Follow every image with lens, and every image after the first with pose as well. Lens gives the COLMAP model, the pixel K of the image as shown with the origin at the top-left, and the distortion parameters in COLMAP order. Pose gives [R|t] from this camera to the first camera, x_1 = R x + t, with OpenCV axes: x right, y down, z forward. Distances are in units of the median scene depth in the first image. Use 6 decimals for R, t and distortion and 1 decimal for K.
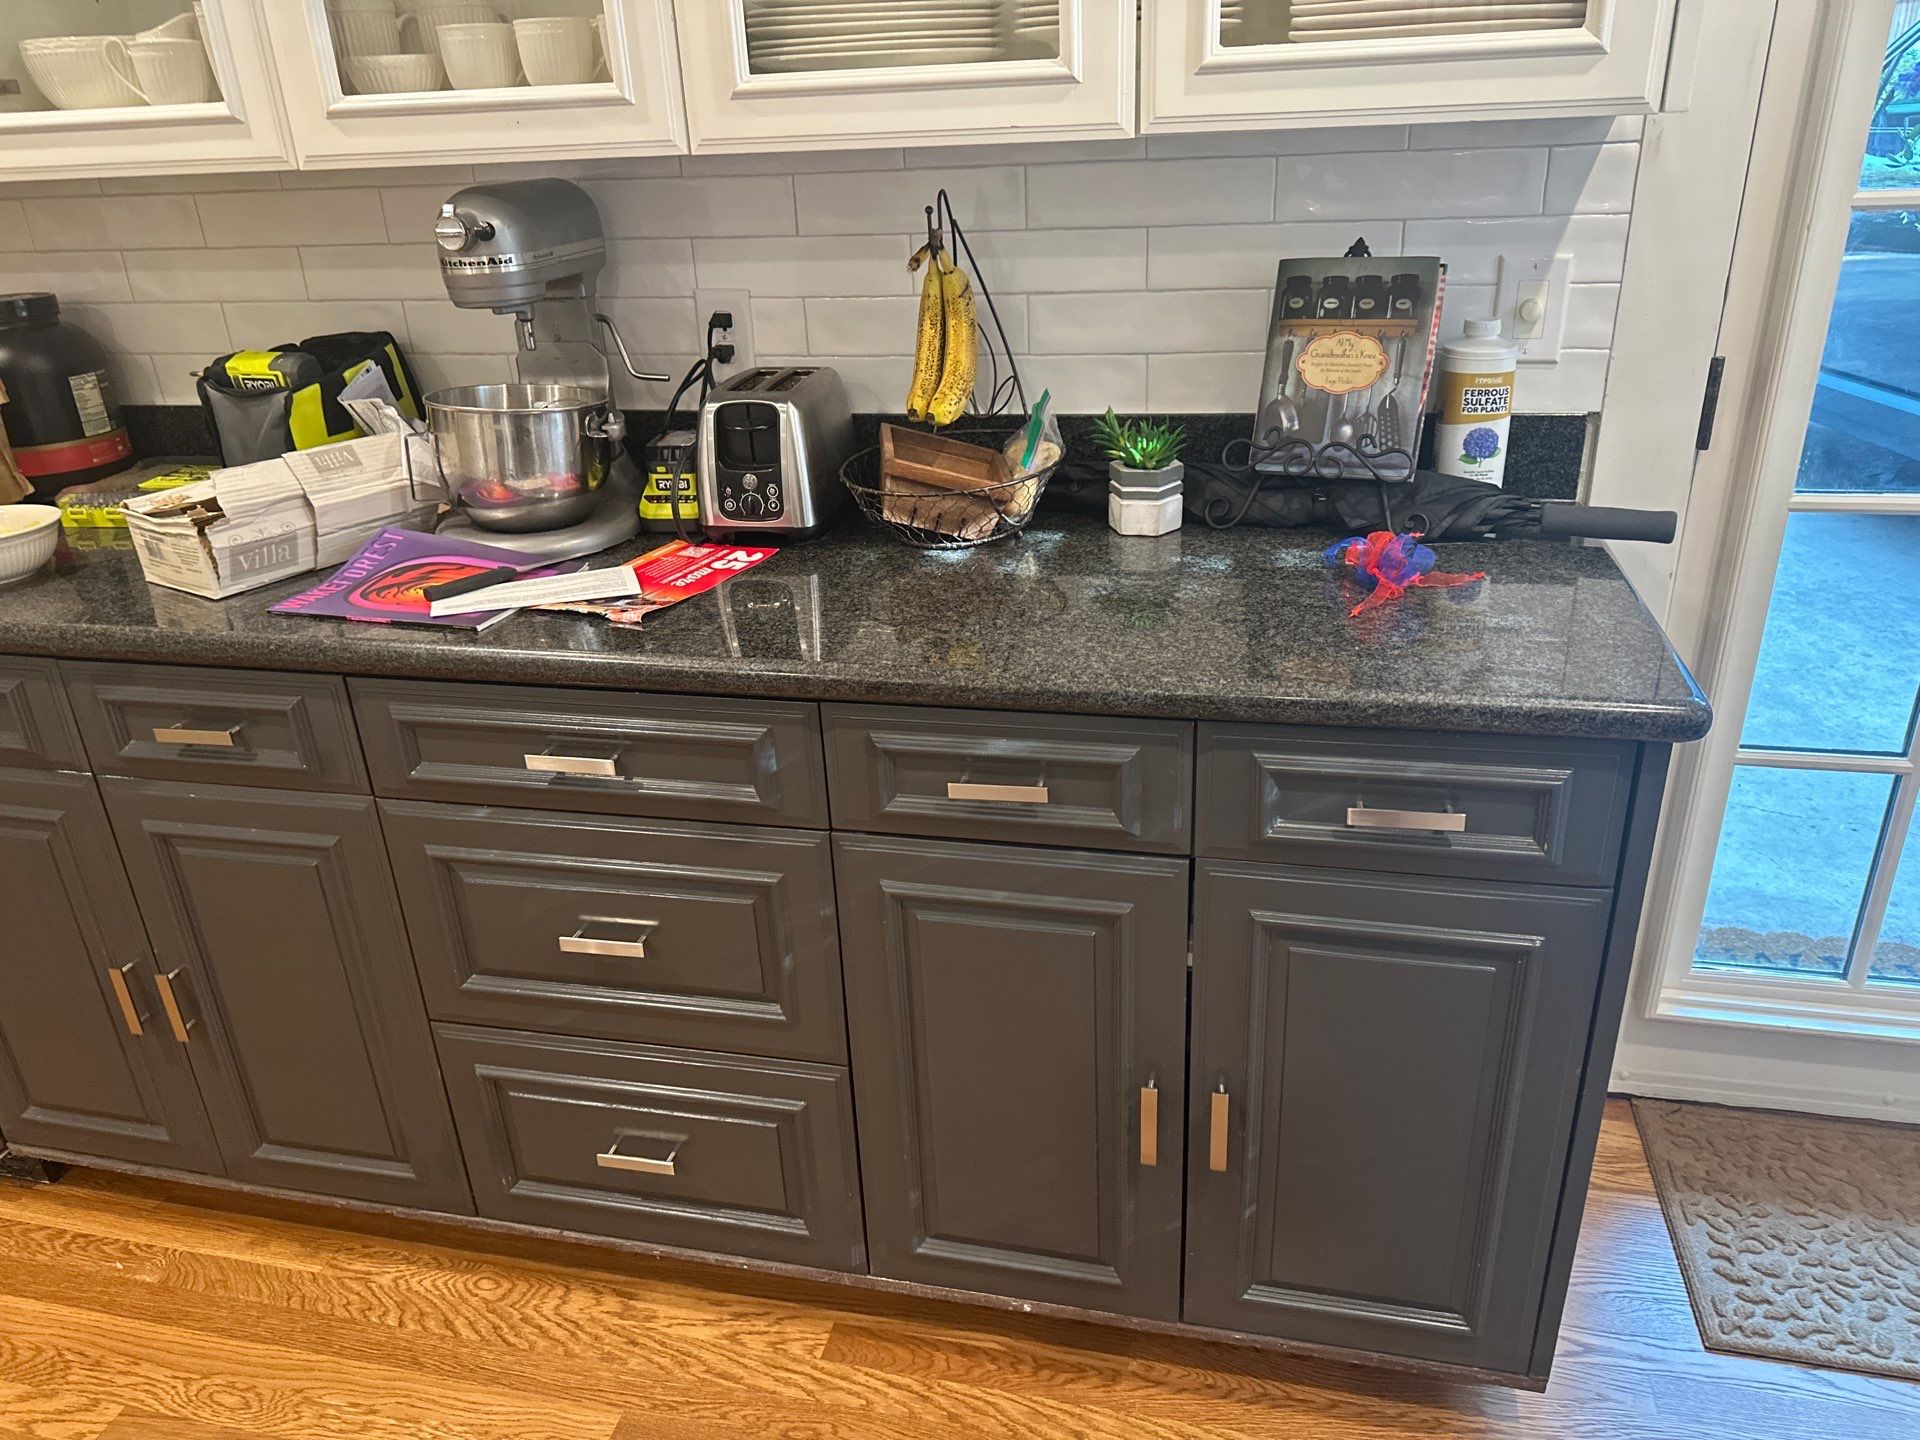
lens RADIAL K [[1364.3, 0, 954.4], [0, 1364.3, 727.3], [0, 0, 1]] dist [0.013109, -0.013416]
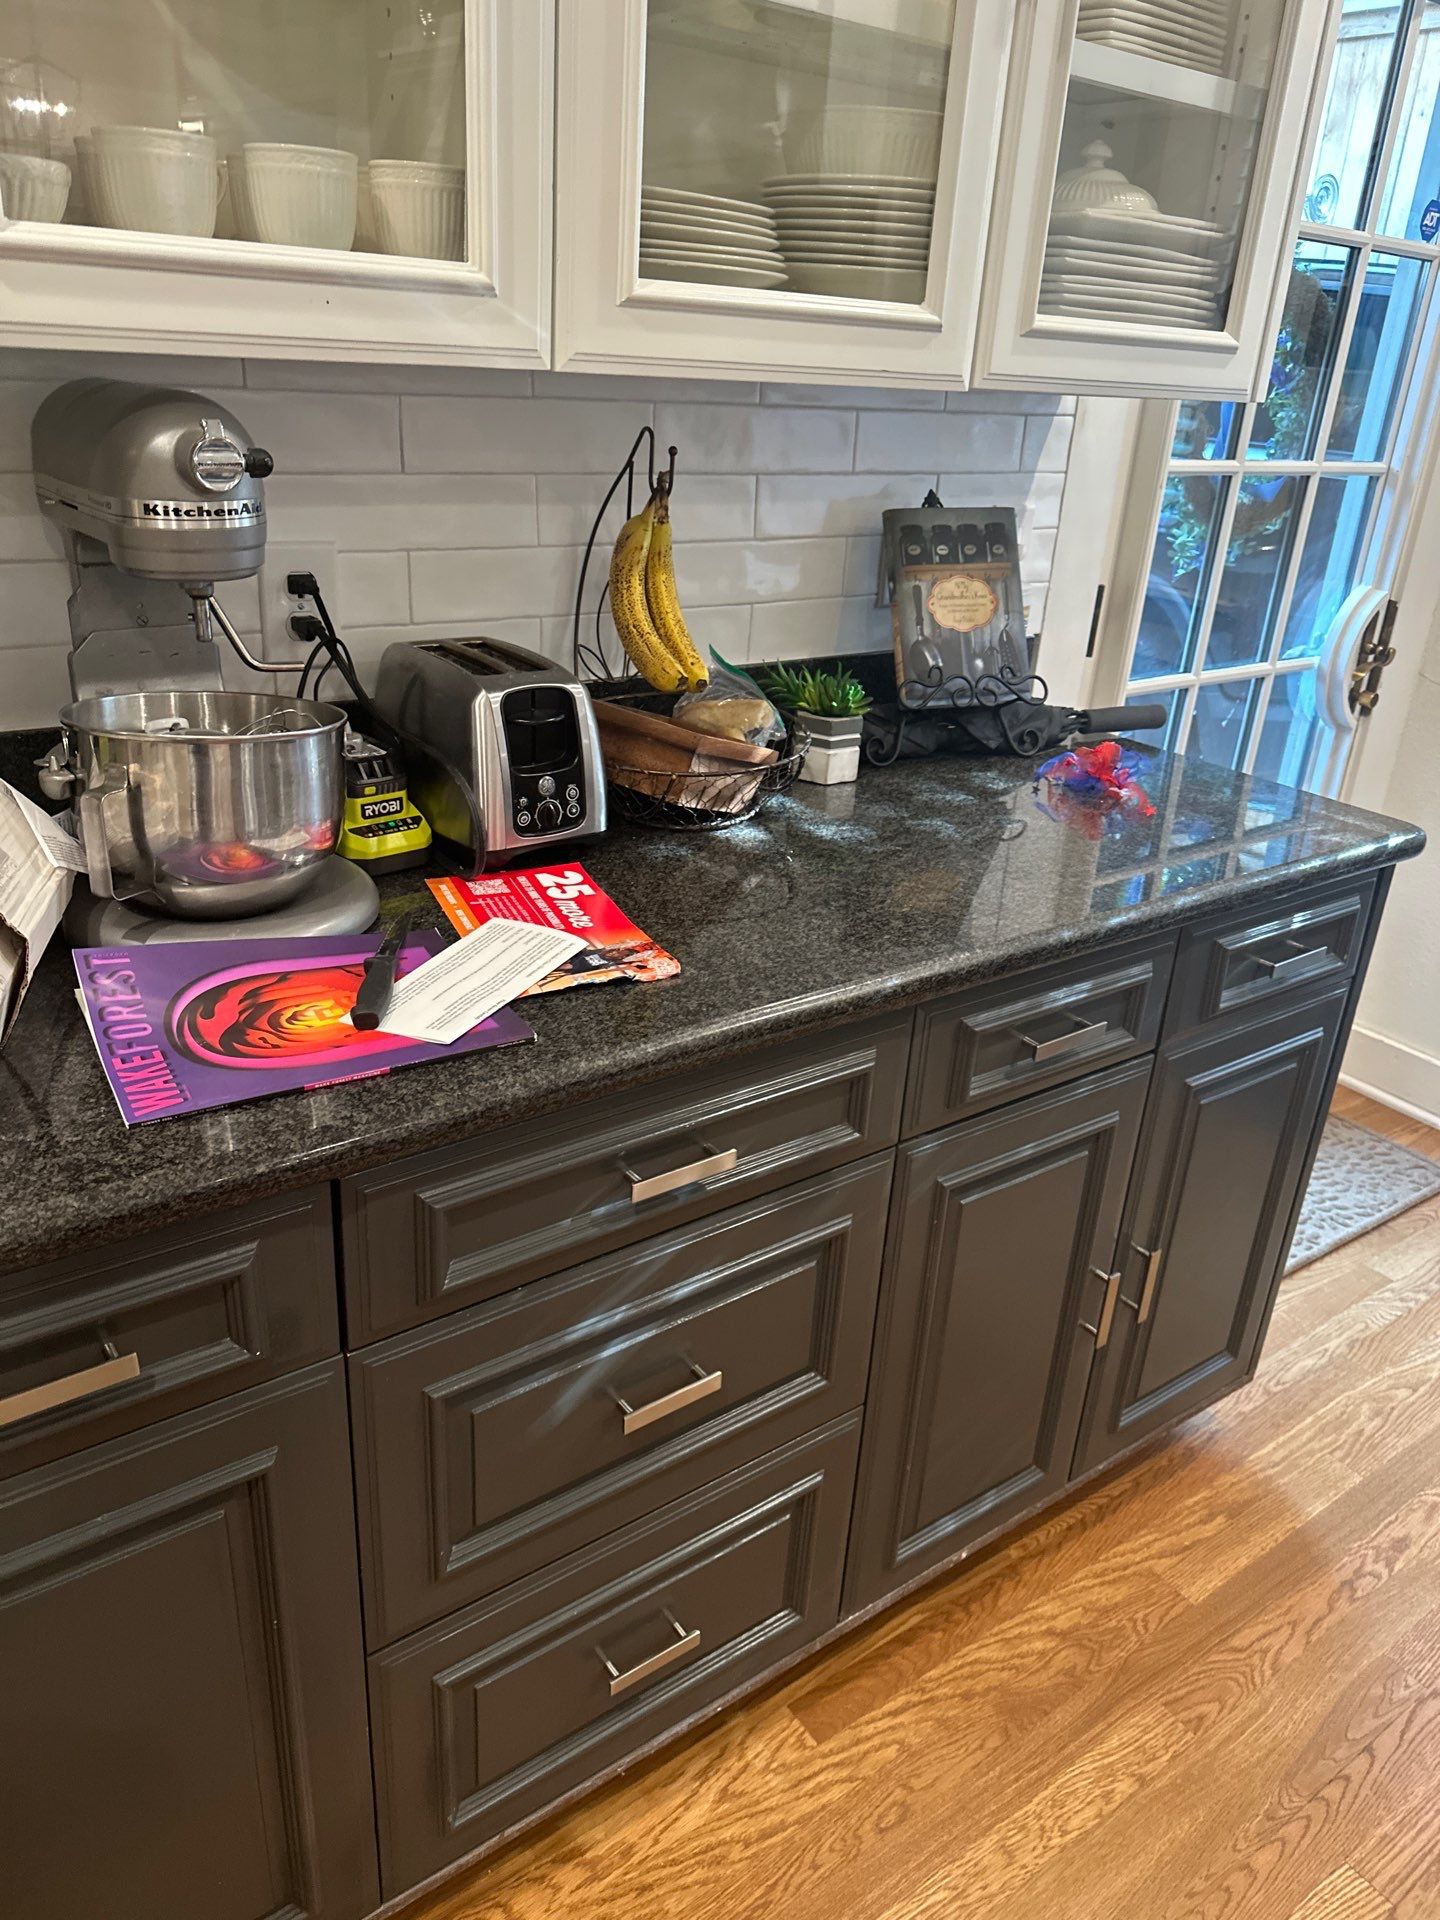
lens RADIAL K [[1364.3, 0, 715.5], [0, 1364.3, 960.7], [0, 0, 1]] dist [0.013109, -0.013416]
pose [[0.649203, -0.233743, 0.723809, -0.686736], [0.235297, 0.966649, 0.101120, -0.139703], [-0.723305, 0.104663, 0.682550, 0.402098]]
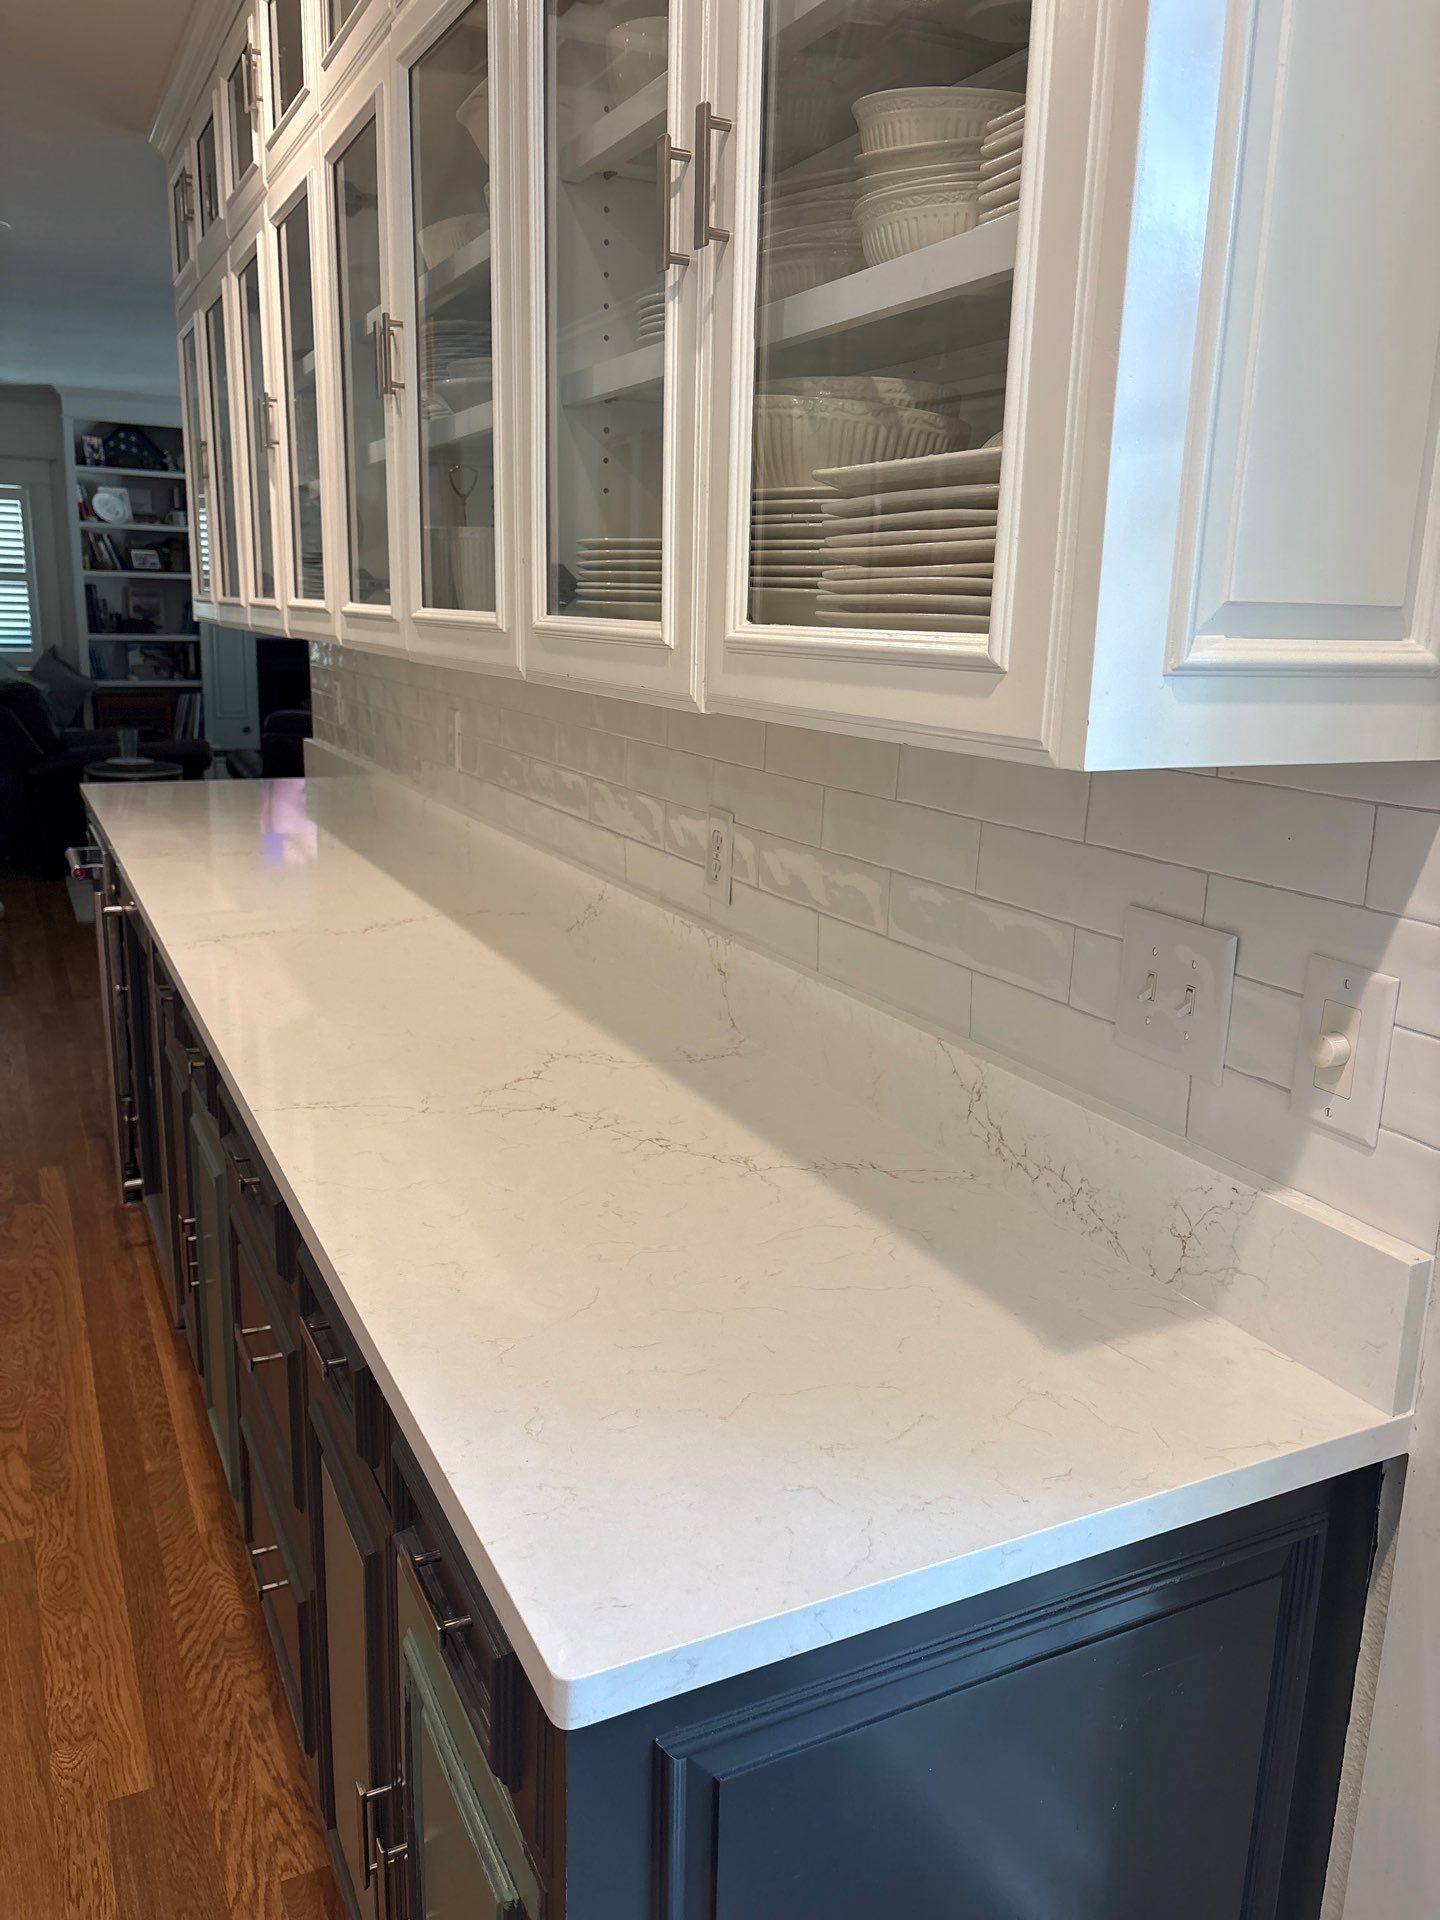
lens RADIAL K [[1500.2, 0, 729.3], [0, 1500.2, 952.3], [0, 0, 1]] dist [-0.003790, -0.014672]
pose [[0.637011, 0.242395, -0.731753, 0.710570], [-0.364845, 0.931023, -0.009203, -0.238212], [0.679048, 0.272838, 0.681508, 0.352122]]
